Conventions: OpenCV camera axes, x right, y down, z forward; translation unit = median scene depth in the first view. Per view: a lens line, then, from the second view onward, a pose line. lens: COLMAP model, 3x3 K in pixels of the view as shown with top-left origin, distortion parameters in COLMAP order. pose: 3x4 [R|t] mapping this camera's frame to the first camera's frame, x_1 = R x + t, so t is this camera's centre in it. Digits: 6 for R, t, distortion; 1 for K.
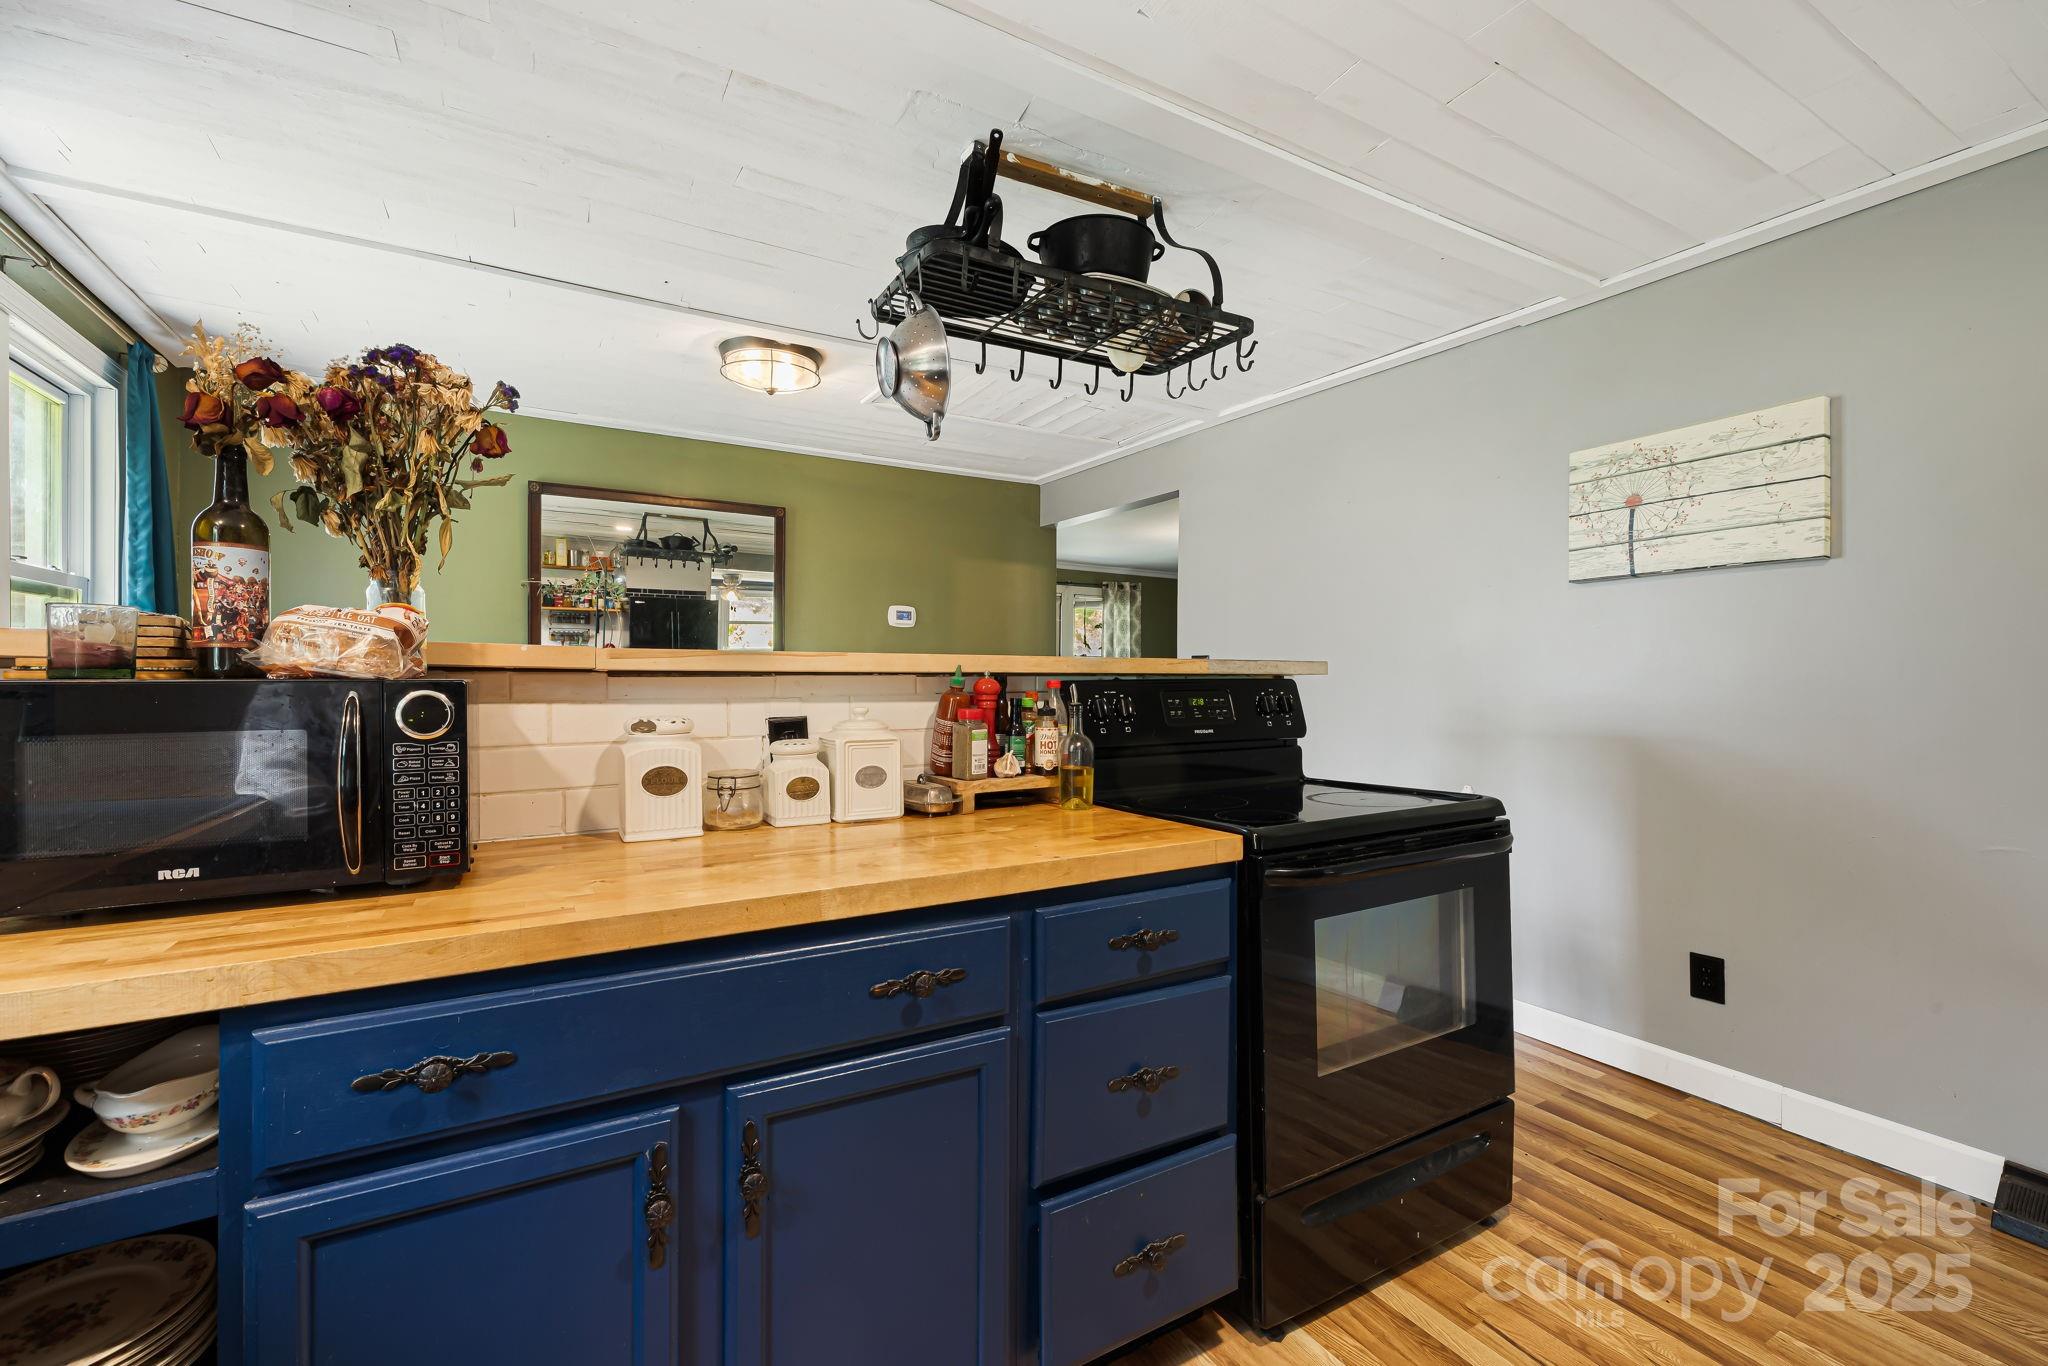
lens RADIAL K [[884.2, 0, 1023.7], [0, 884.2, 675.7], [0, 0, 1]] dist [0.003942, 0.000429]
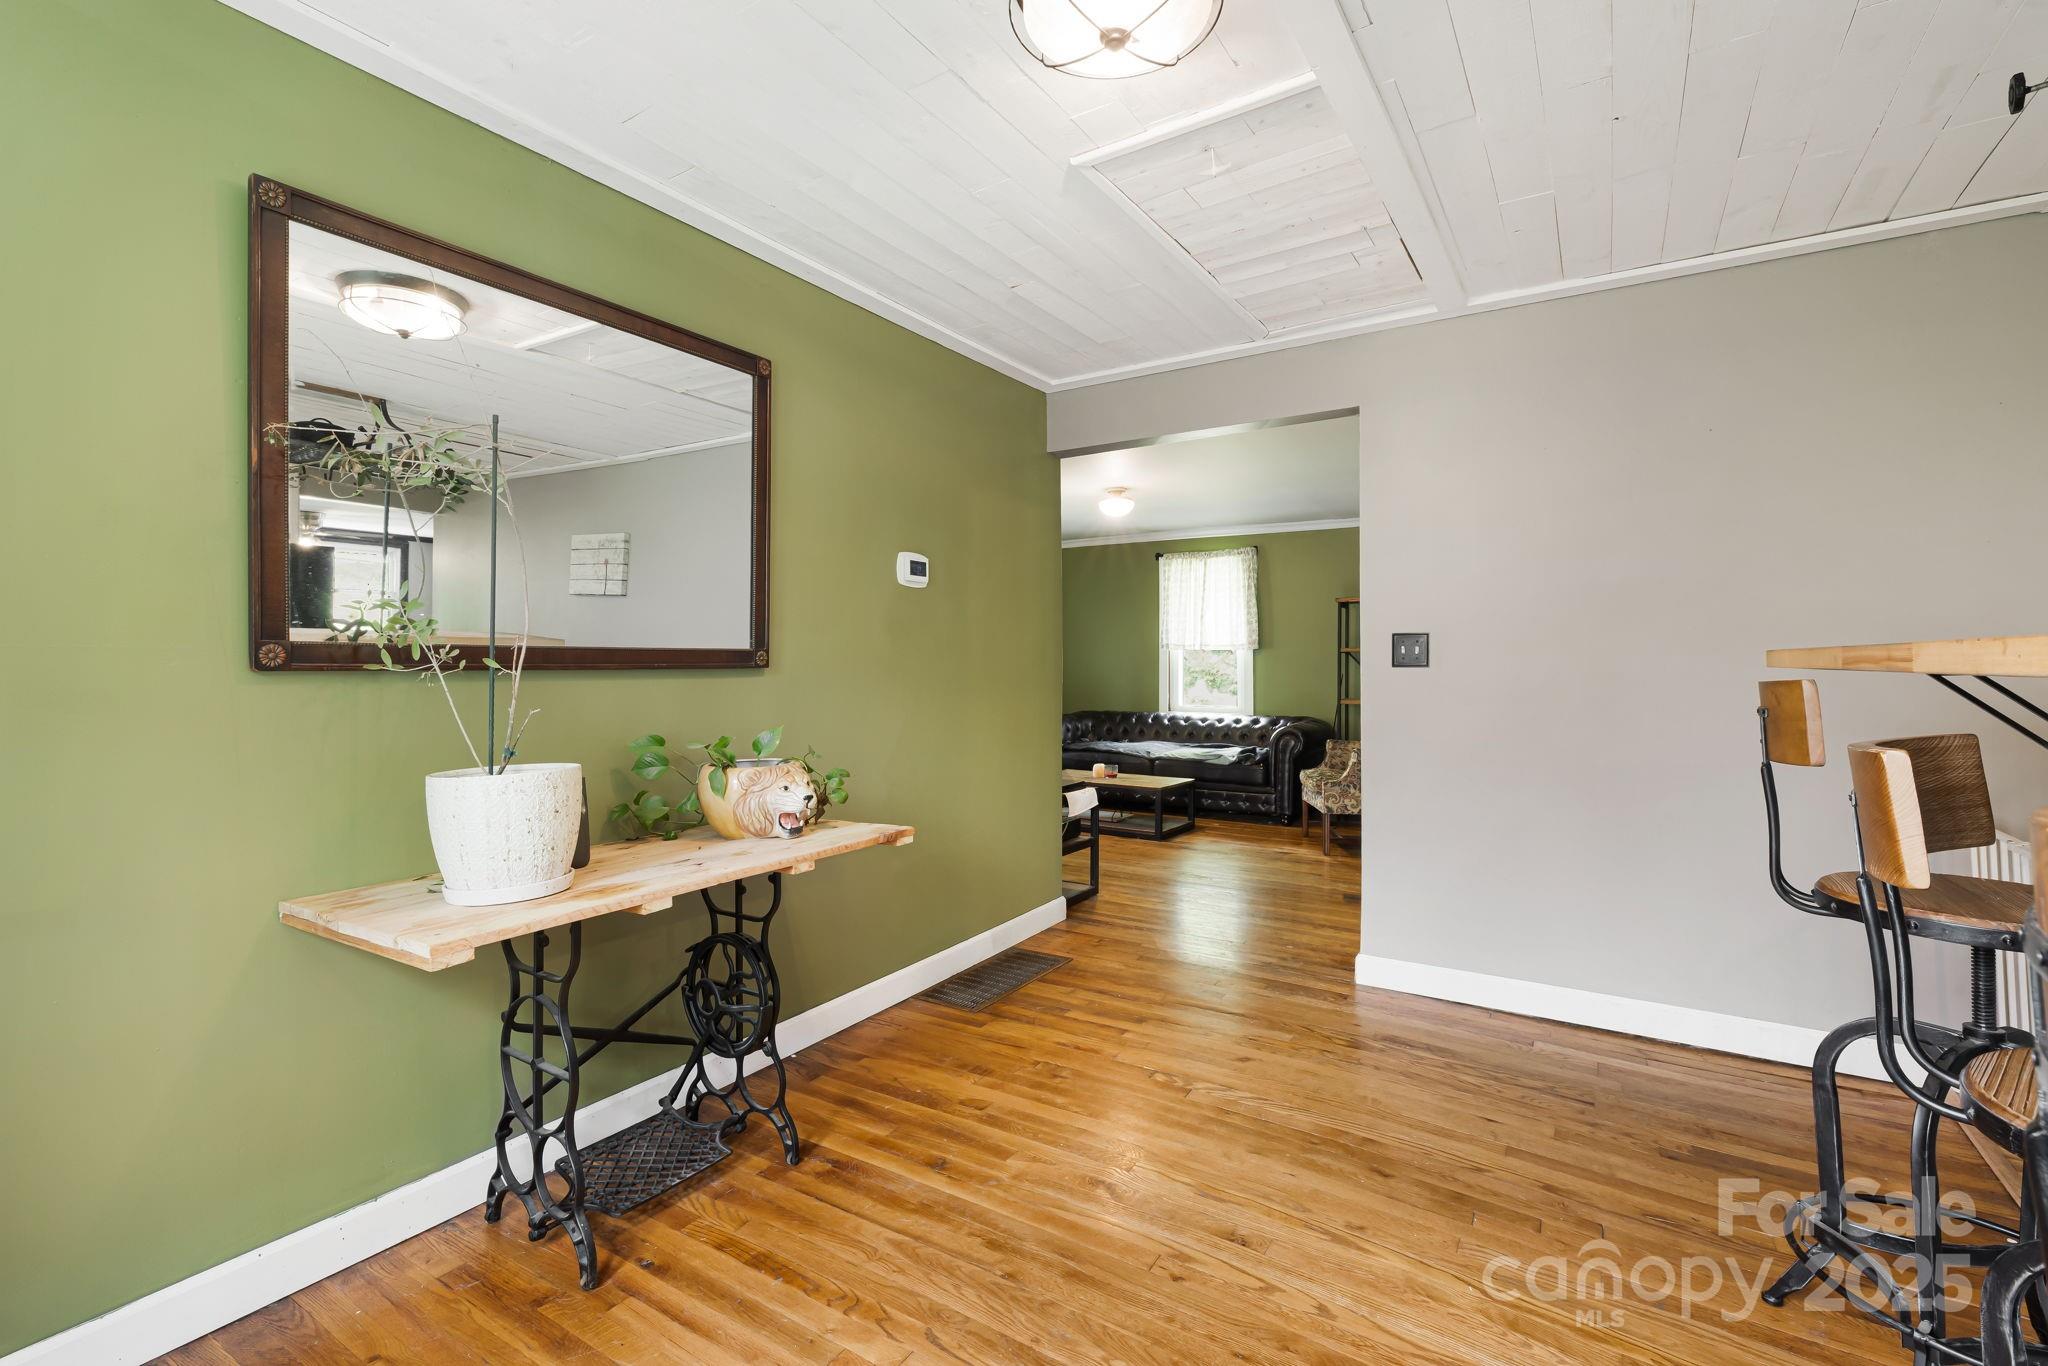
lens RADIAL K [[884.2, 0, 1023.8], [0, 884.2, 675.8], [0, 0, 1]] dist [0.003942, 0.000429]
pose [[0.888506, -0.023180, 0.458278, -0.360357], [0.014028, 0.999629, 0.023365, -0.005161], [-0.458650, -0.014331, 0.888502, 0.405716]]
